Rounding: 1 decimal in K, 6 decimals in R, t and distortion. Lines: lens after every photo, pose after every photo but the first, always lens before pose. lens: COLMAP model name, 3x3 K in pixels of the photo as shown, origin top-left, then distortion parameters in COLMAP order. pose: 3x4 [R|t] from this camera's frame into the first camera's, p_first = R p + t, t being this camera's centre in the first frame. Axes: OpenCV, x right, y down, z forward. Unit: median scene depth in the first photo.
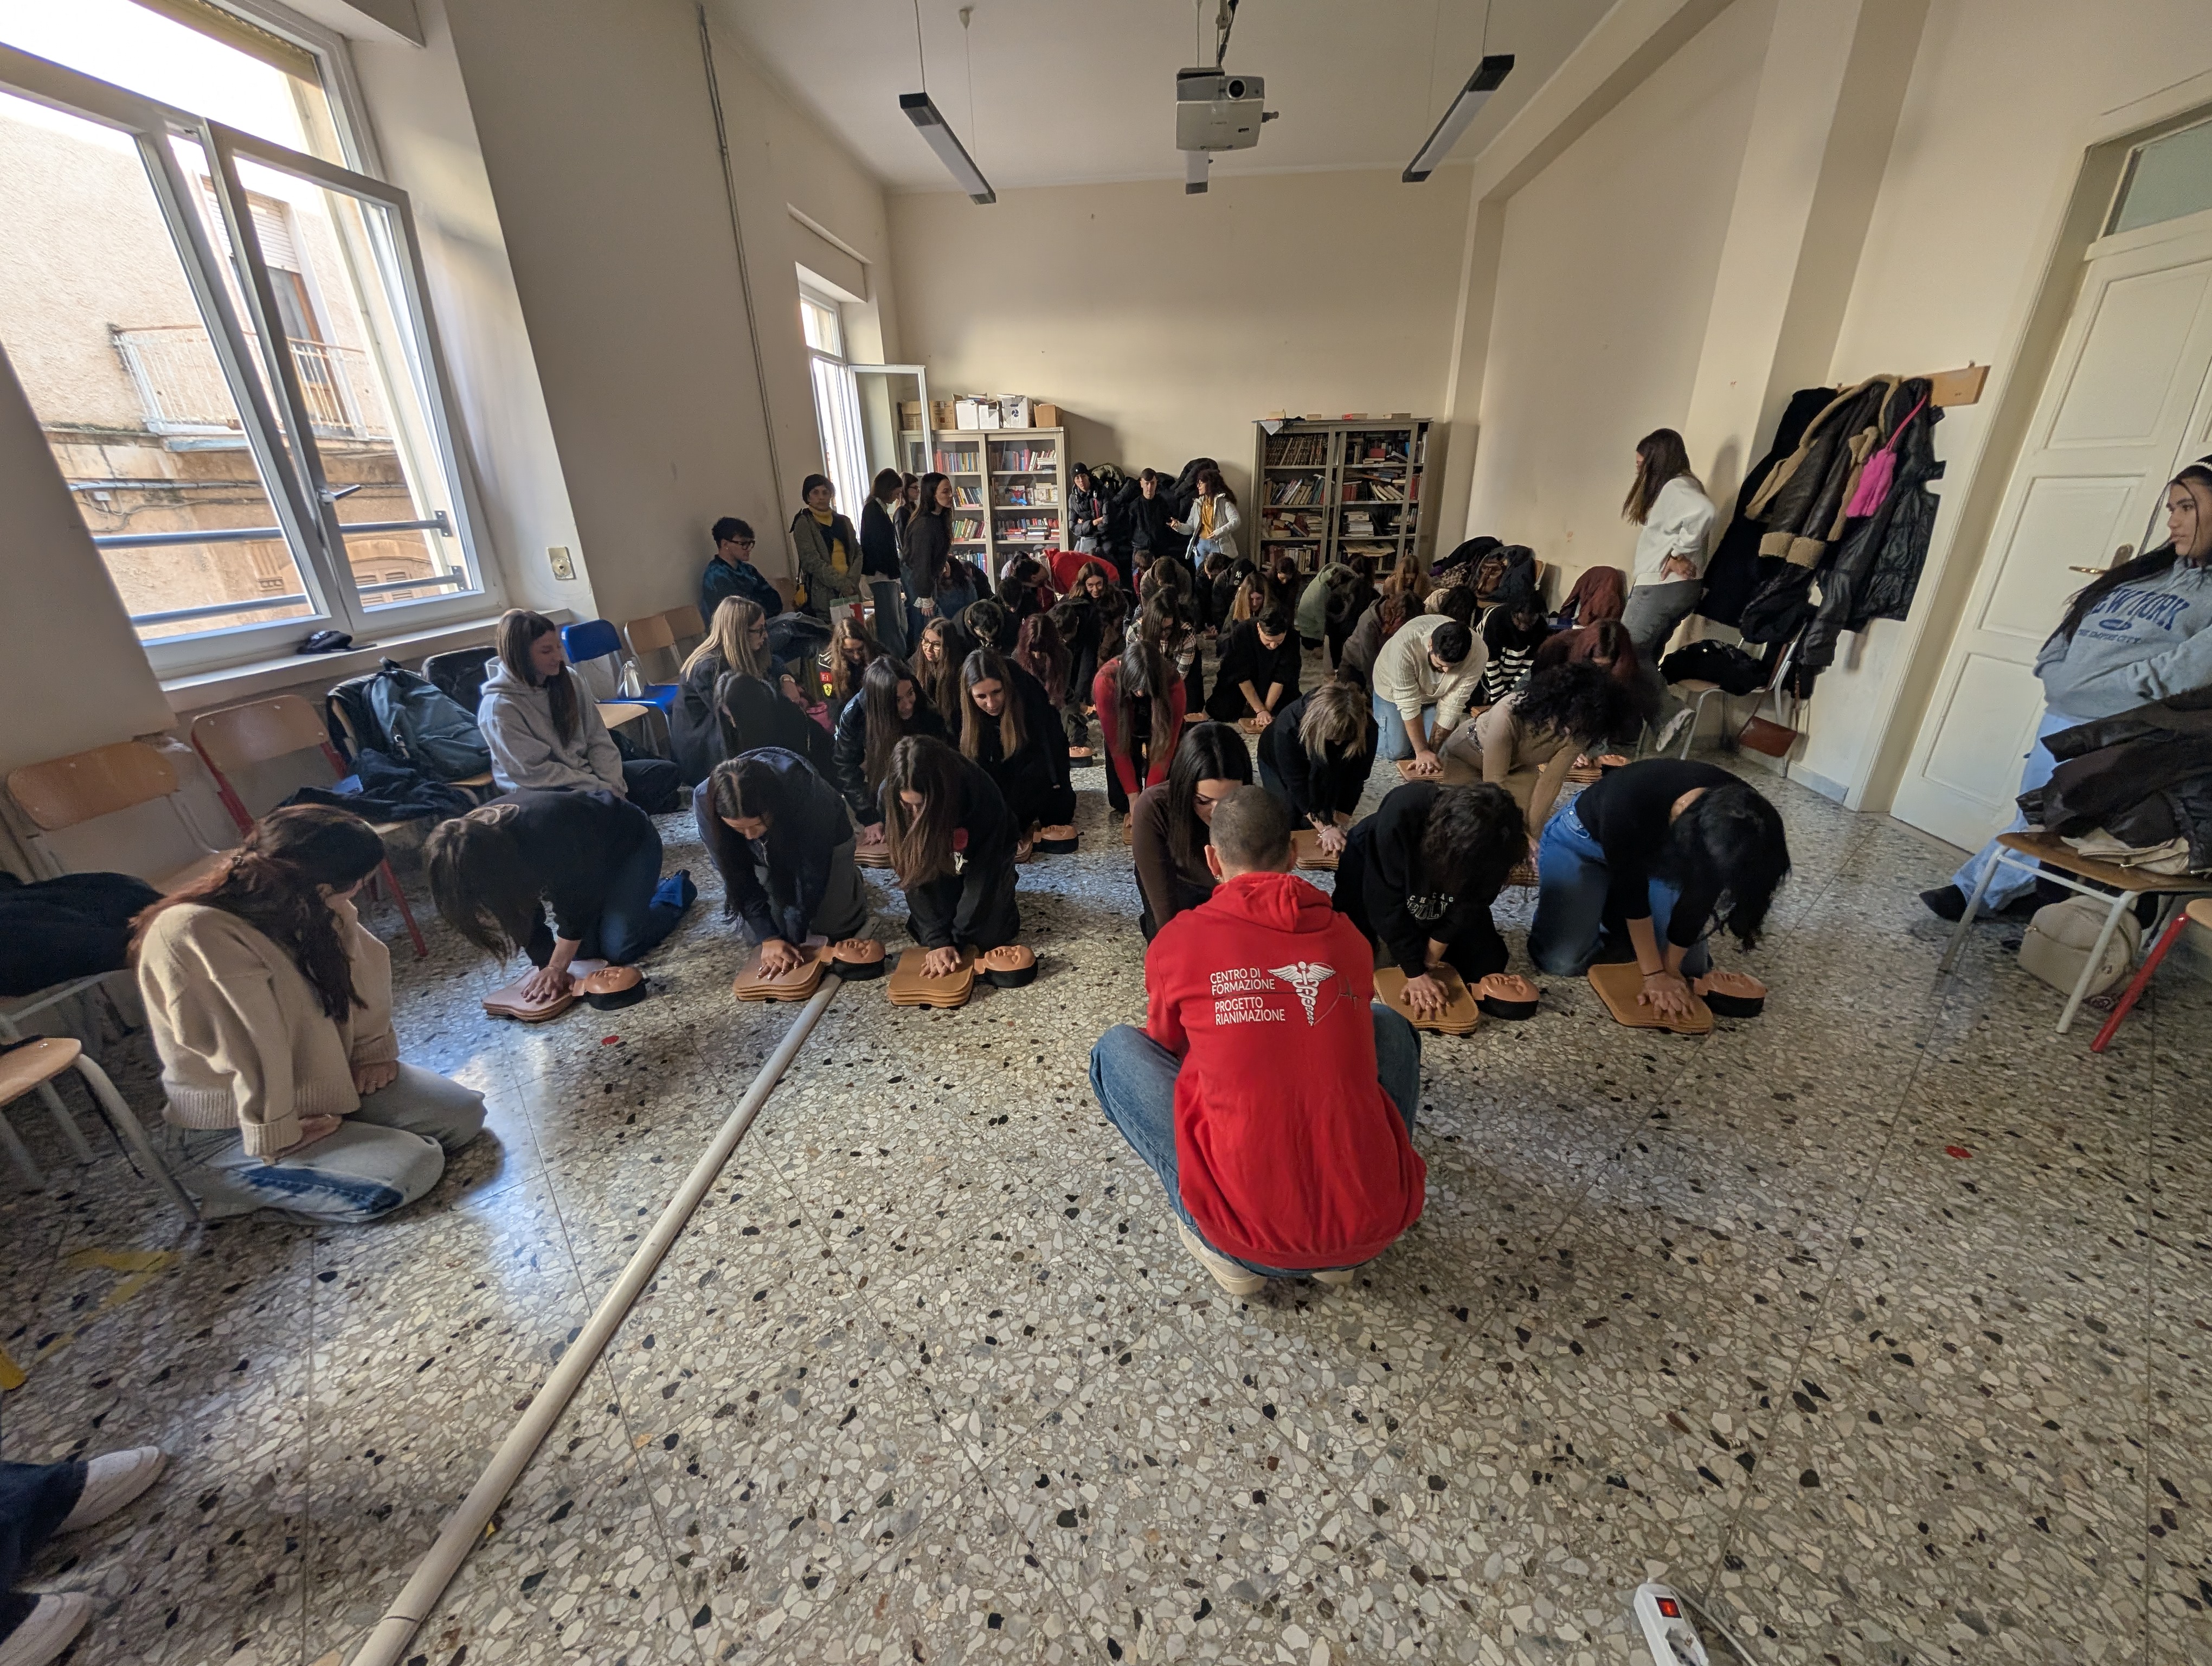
lens RADIAL K [[828.3, 0, 1113.8], [0, 828.3, 829.6], [0, 0, 1]] dist [-0.003275, -0.000446]
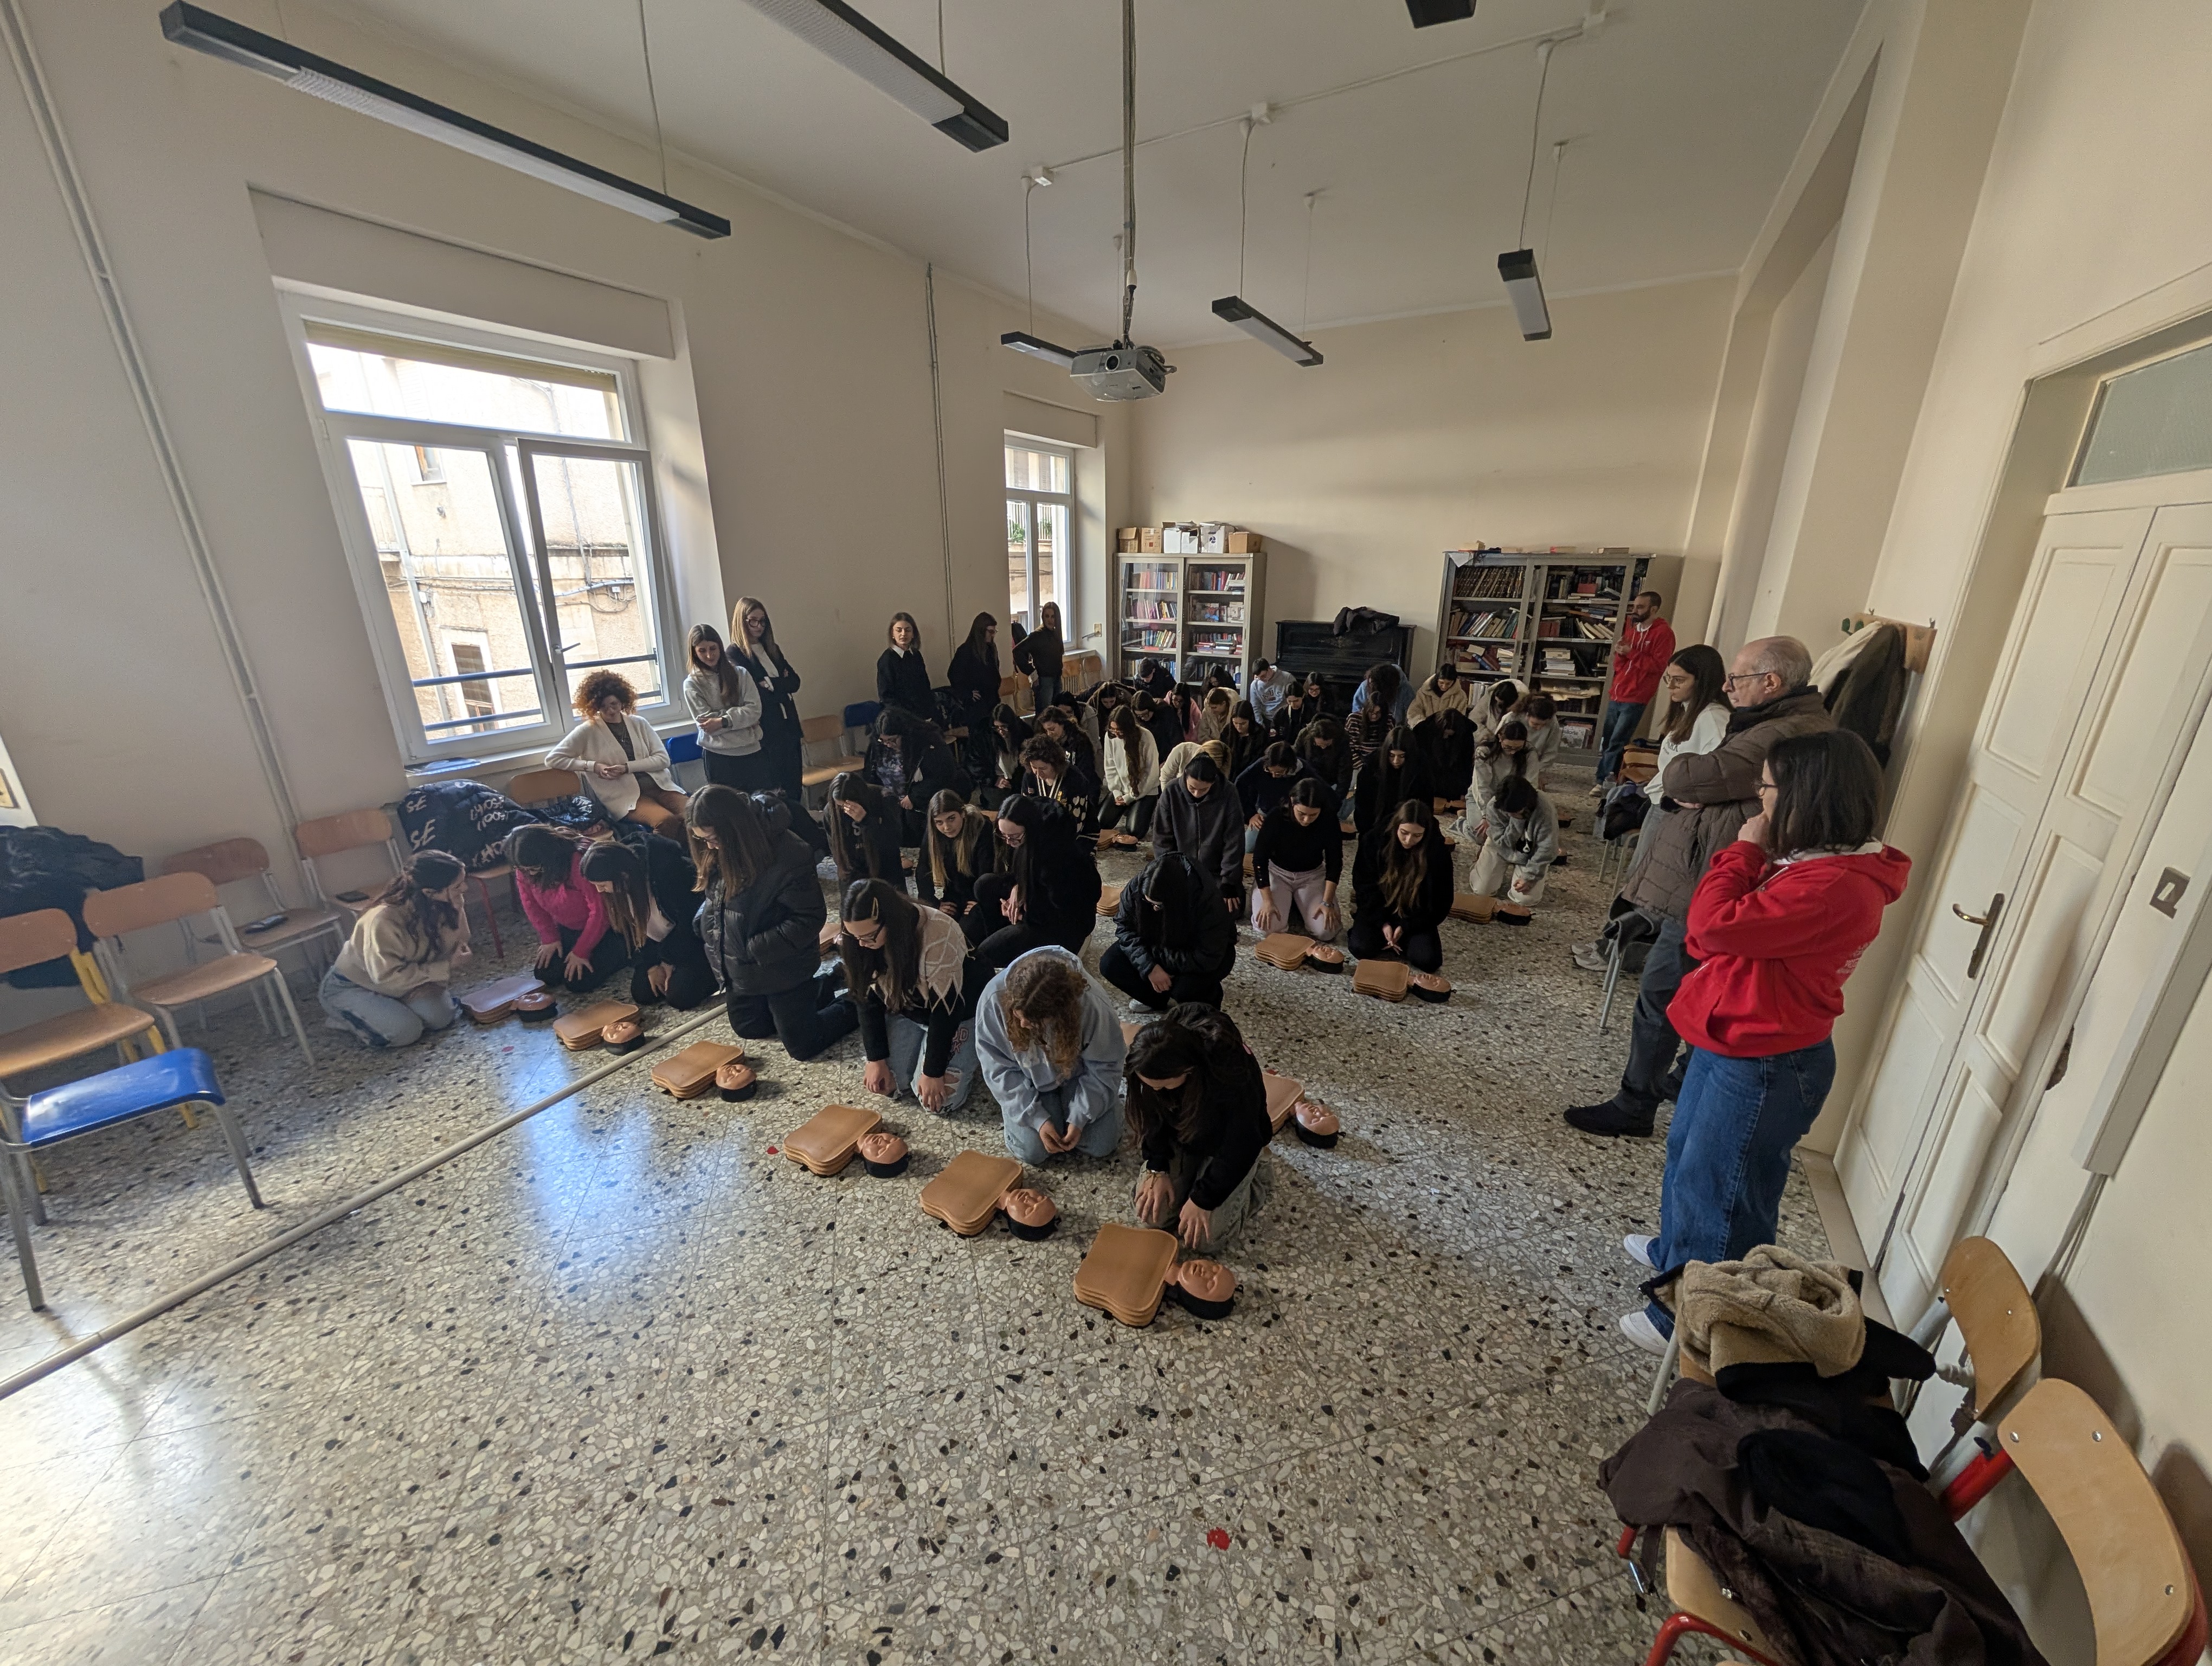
lens RADIAL K [[828.3, 0, 1113.8], [0, 828.3, 829.6], [0, 0, 1]] dist [-0.003275, -0.000446]
pose [[0.904377, 0.151361, -0.398988, 0.881314], [-0.177992, 0.983565, -0.030324, -0.269391], [0.387841, 0.098441, 0.916455, -0.002632]]
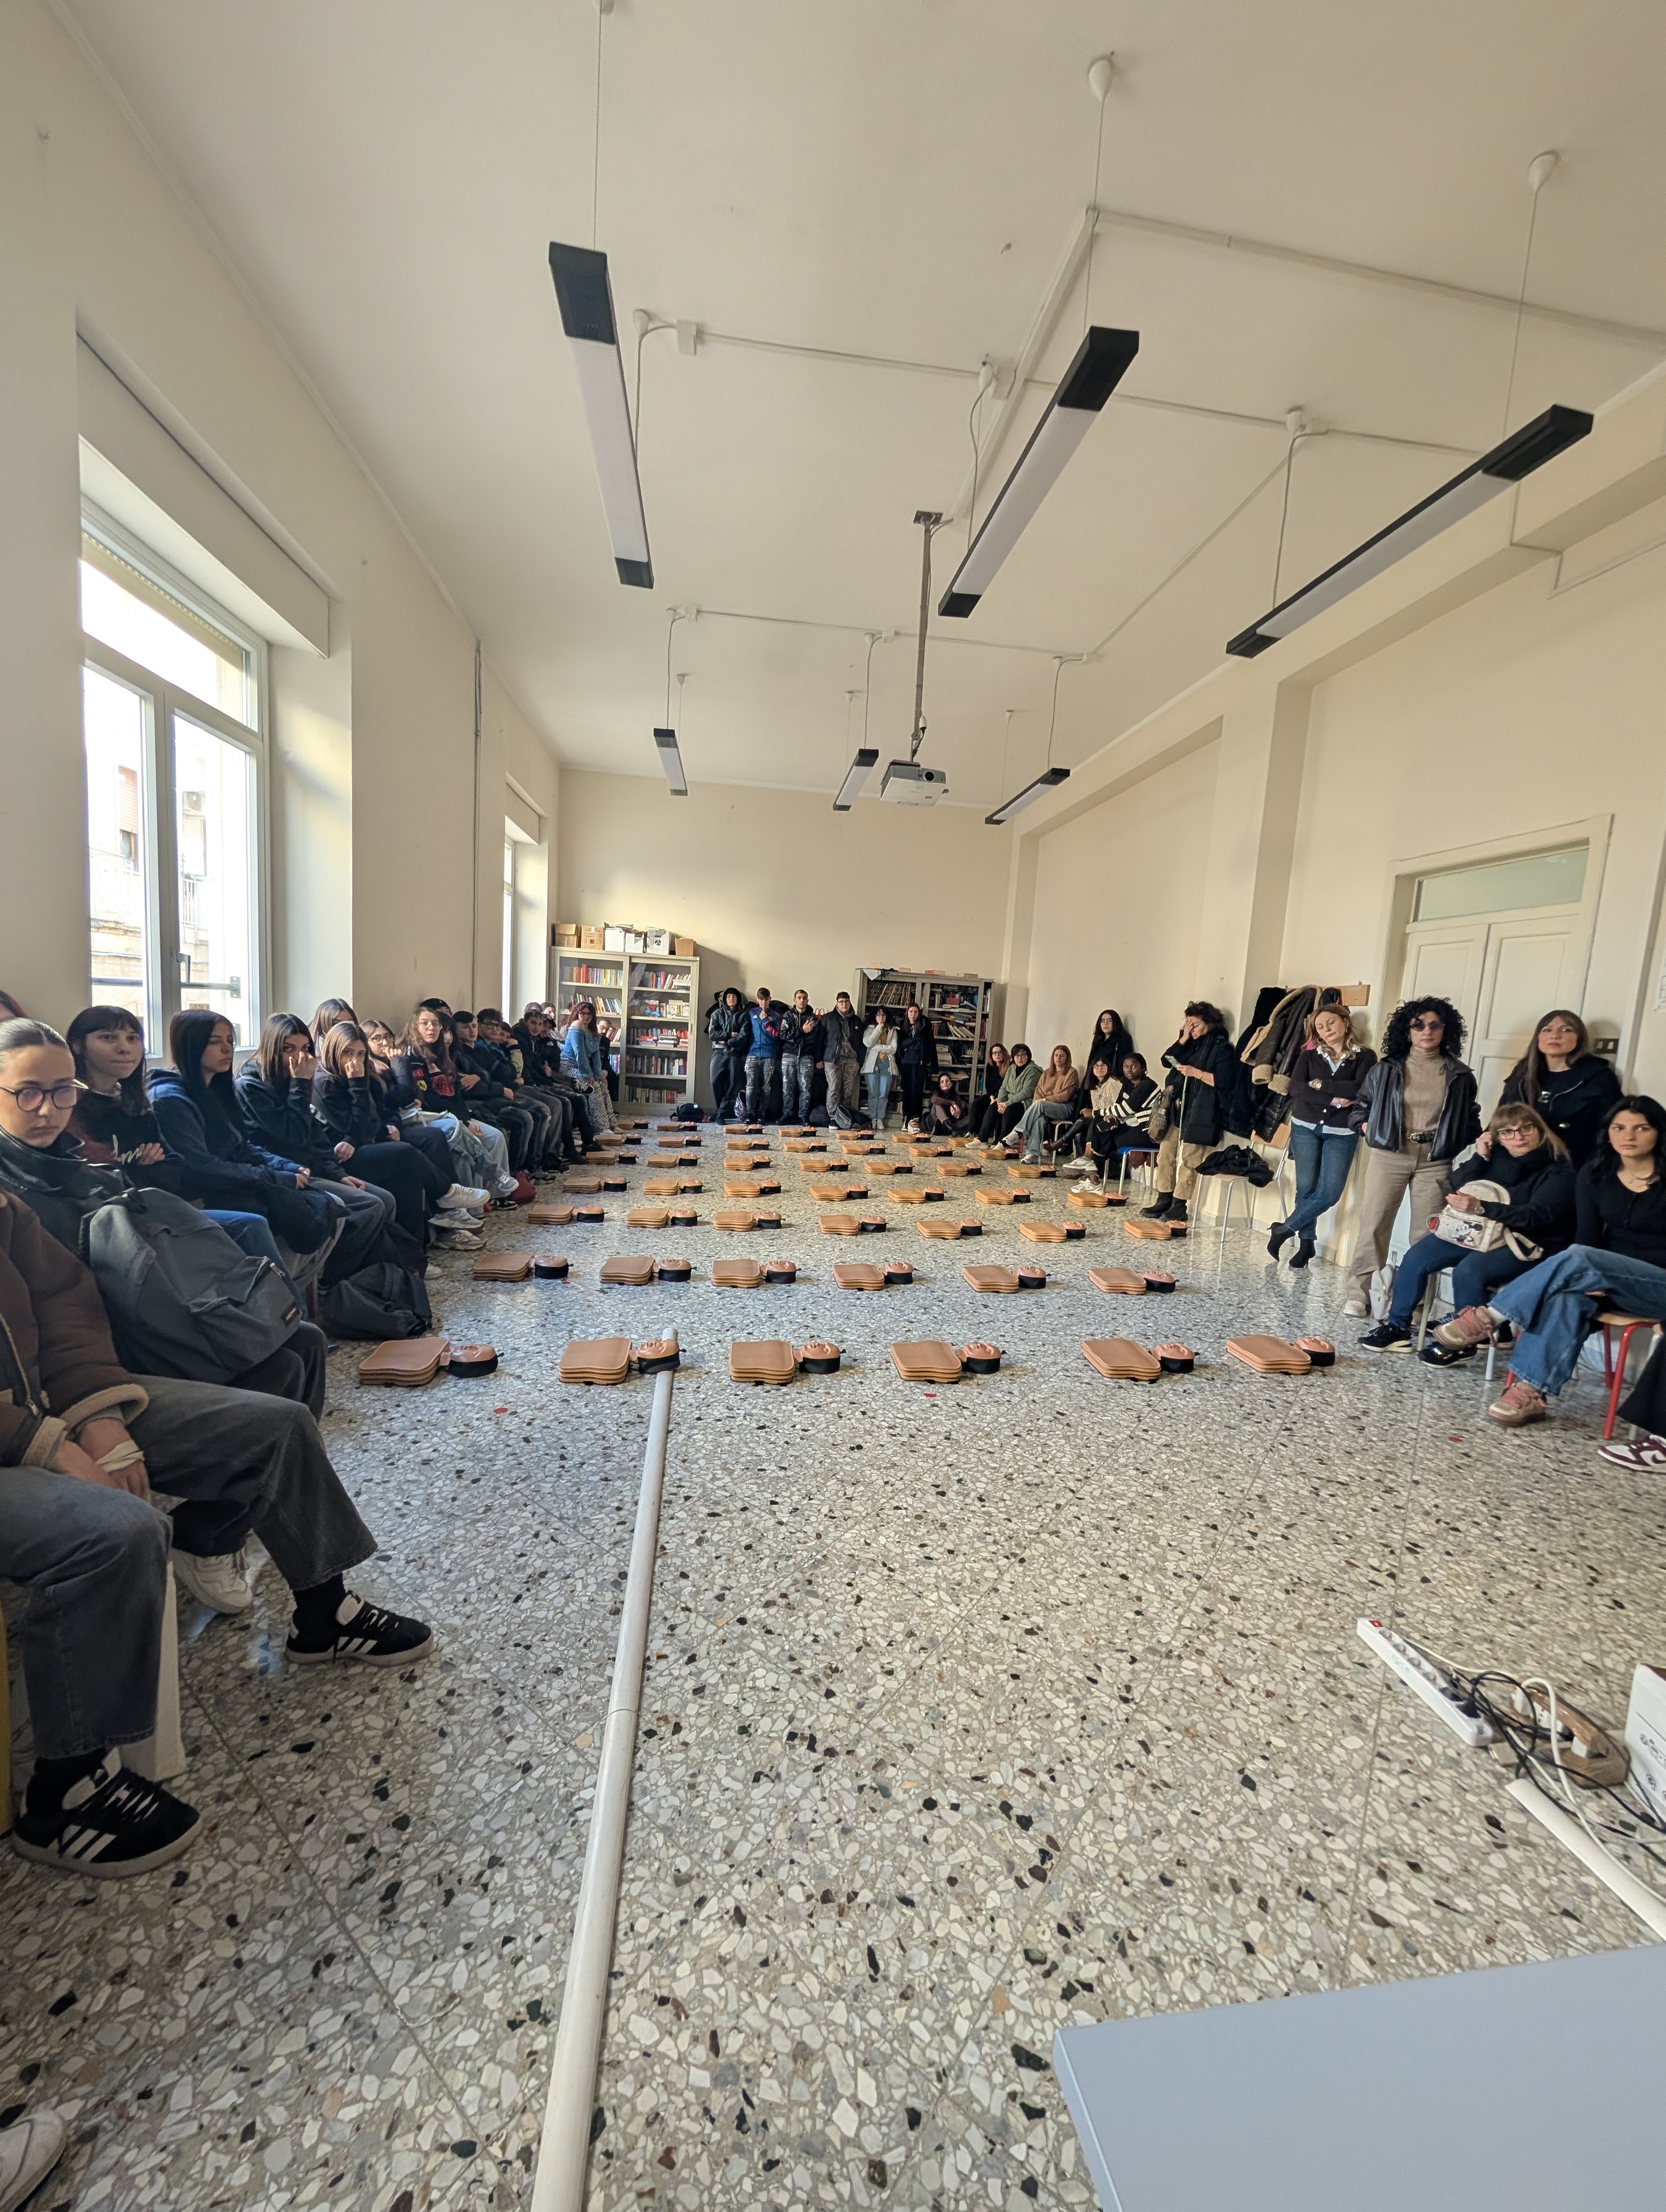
lens RADIAL K [[834.3, 0, 839.7], [0, 834.3, 1100.7], [0, 0, 1]] dist [-0.002674, 0.000361]
pose [[0.974709, 0.060338, 0.215179, -0.372491], [0.003925, 0.958091, -0.286437, 0.155642], [-0.223445, 0.280037, 0.933623, -0.300039]]
